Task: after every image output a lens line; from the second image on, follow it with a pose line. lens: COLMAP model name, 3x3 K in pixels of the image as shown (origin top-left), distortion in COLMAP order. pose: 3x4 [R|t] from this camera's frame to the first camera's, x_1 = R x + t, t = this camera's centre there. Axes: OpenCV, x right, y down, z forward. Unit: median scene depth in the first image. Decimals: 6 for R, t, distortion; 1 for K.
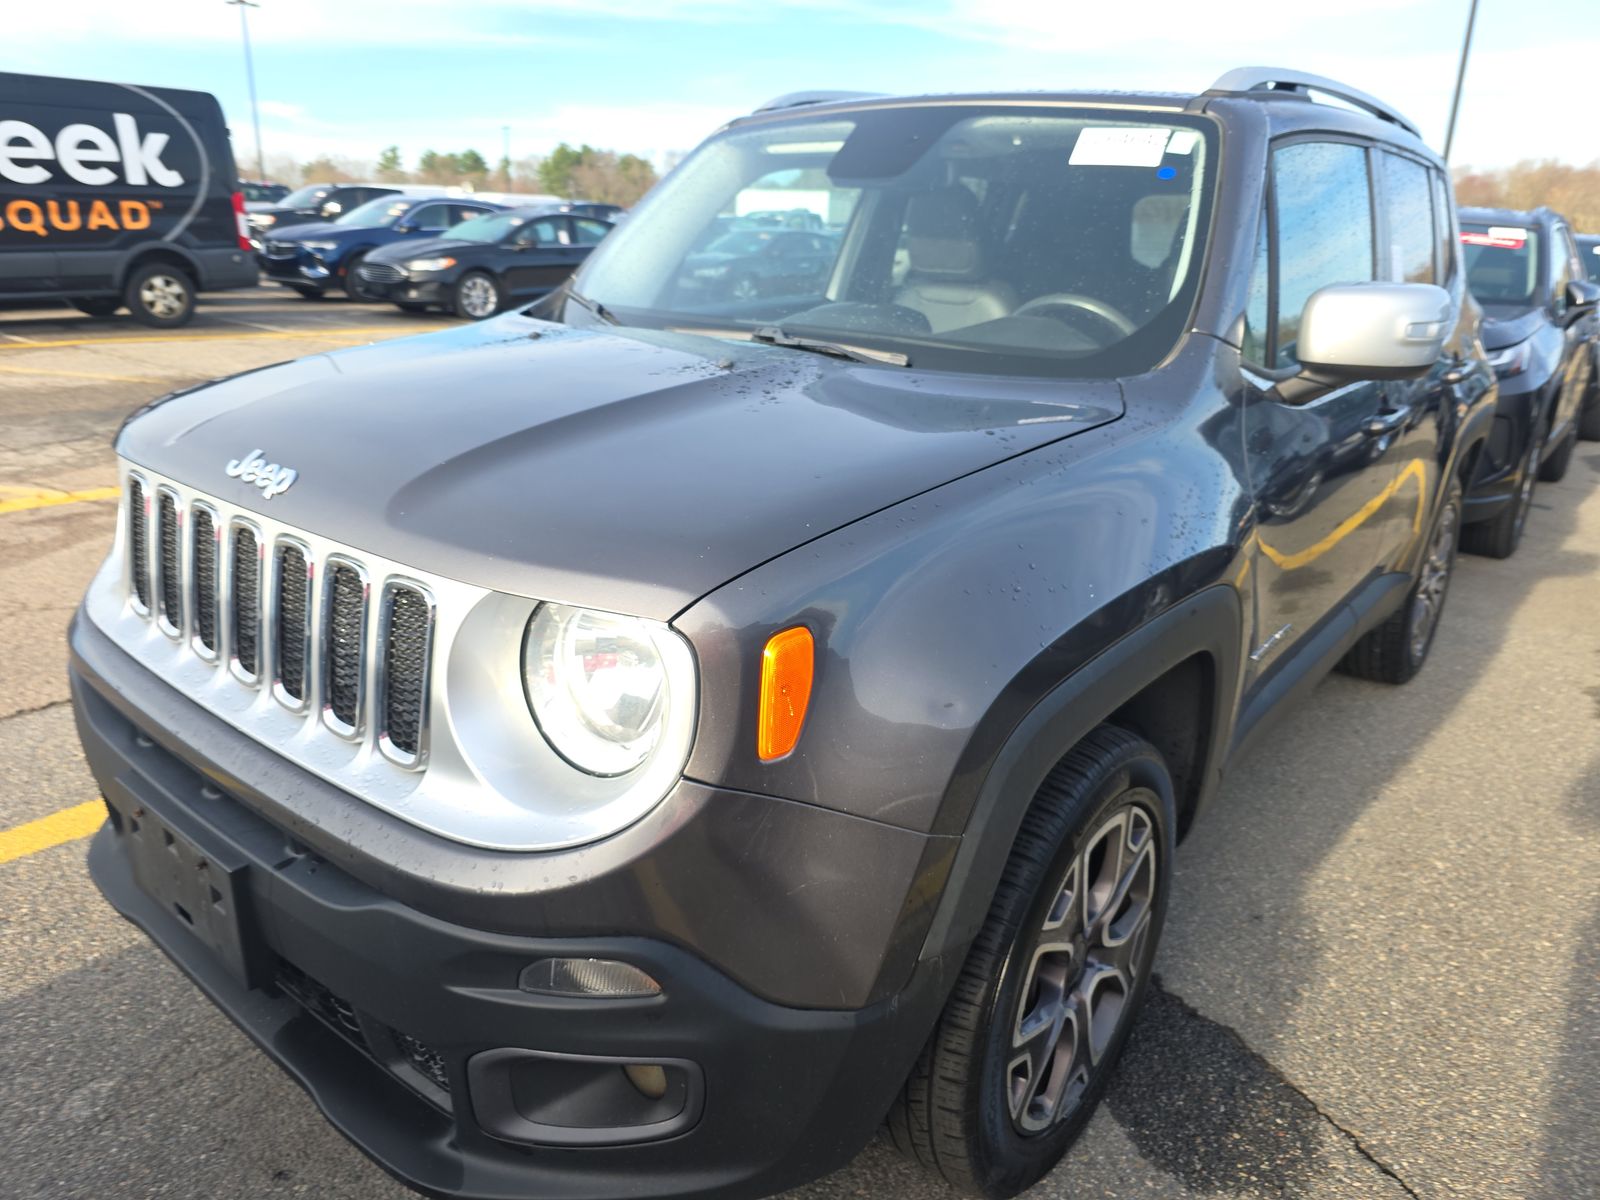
lens RADIAL K [[1064.2, 0, 800.0], [0, 1064.2, 600.0], [0, 0, 1]] dist [-0.007178, -0.005635]
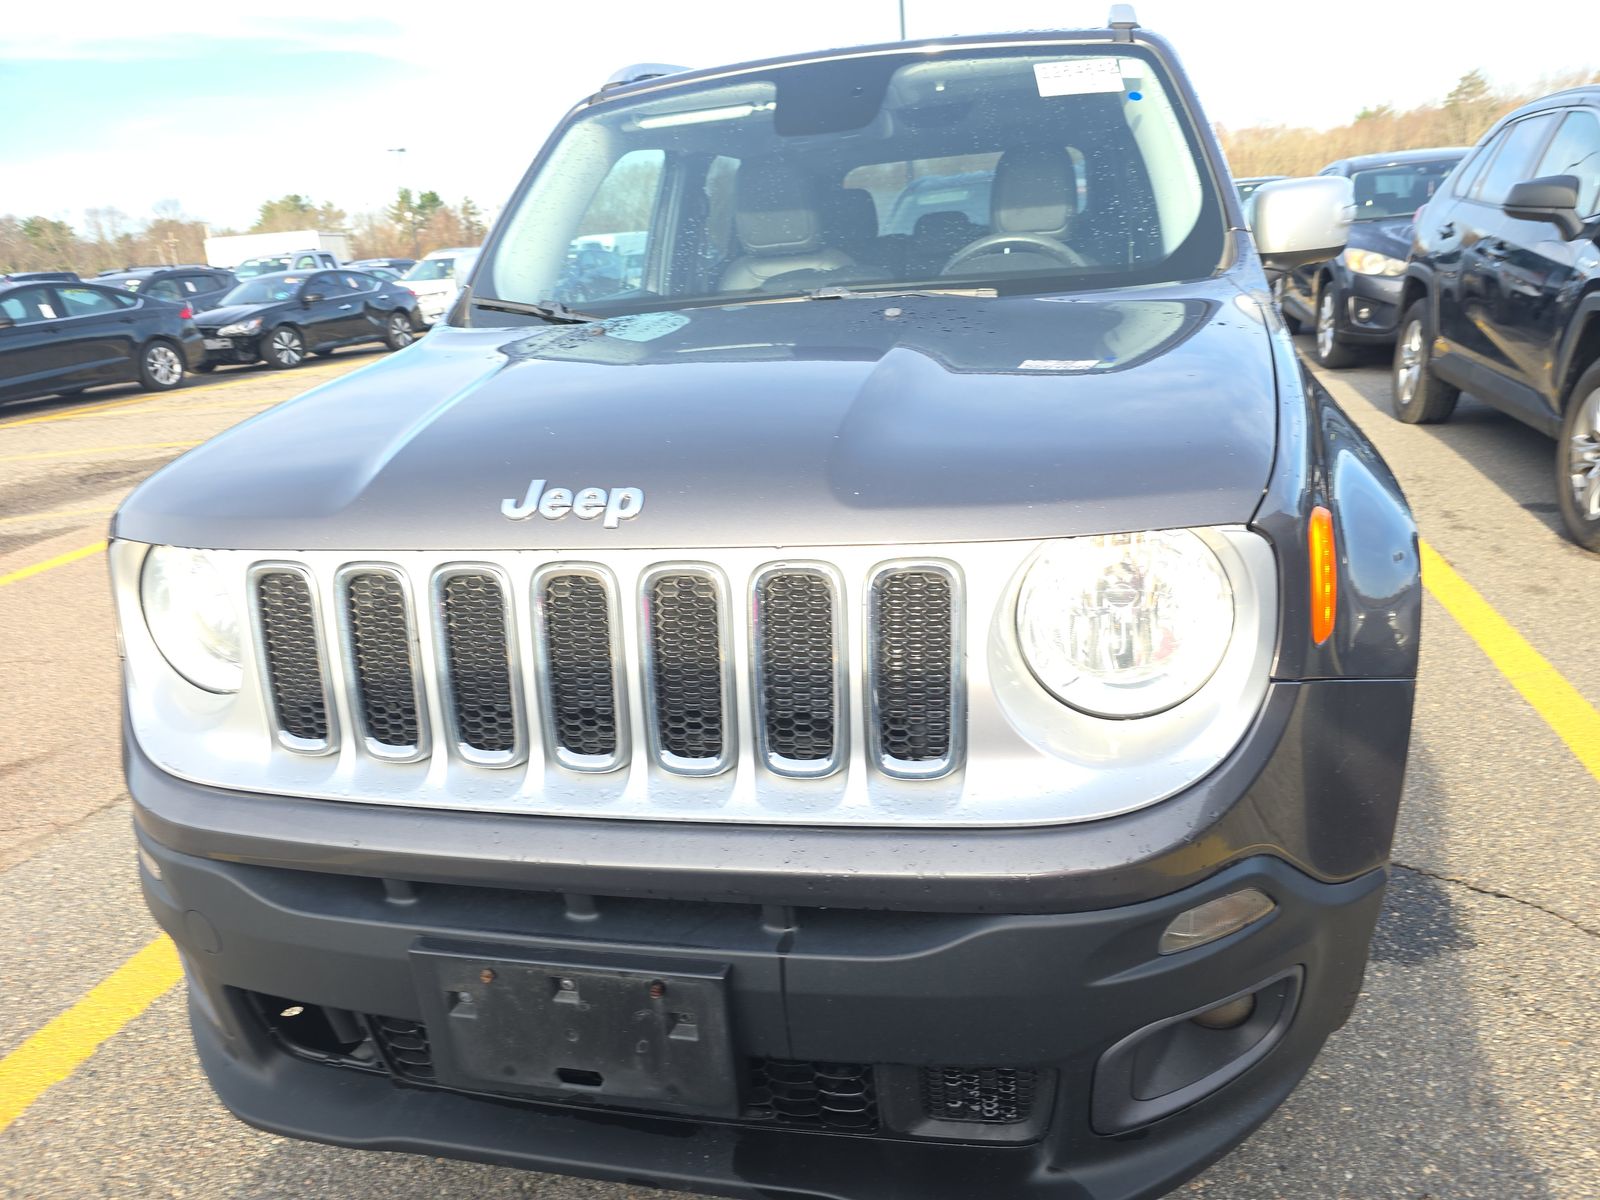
lens RADIAL K [[1057.6, 0, 799.1], [0, 1057.6, 615.3], [0, 0, 1]] dist [-0.001105, -0.002476]
pose [[0.894486, -0.246923, 0.372725, -0.467828], [0.246878, 0.967822, 0.048690, -0.023876], [-0.372754, 0.048465, 0.926664, 0.142939]]
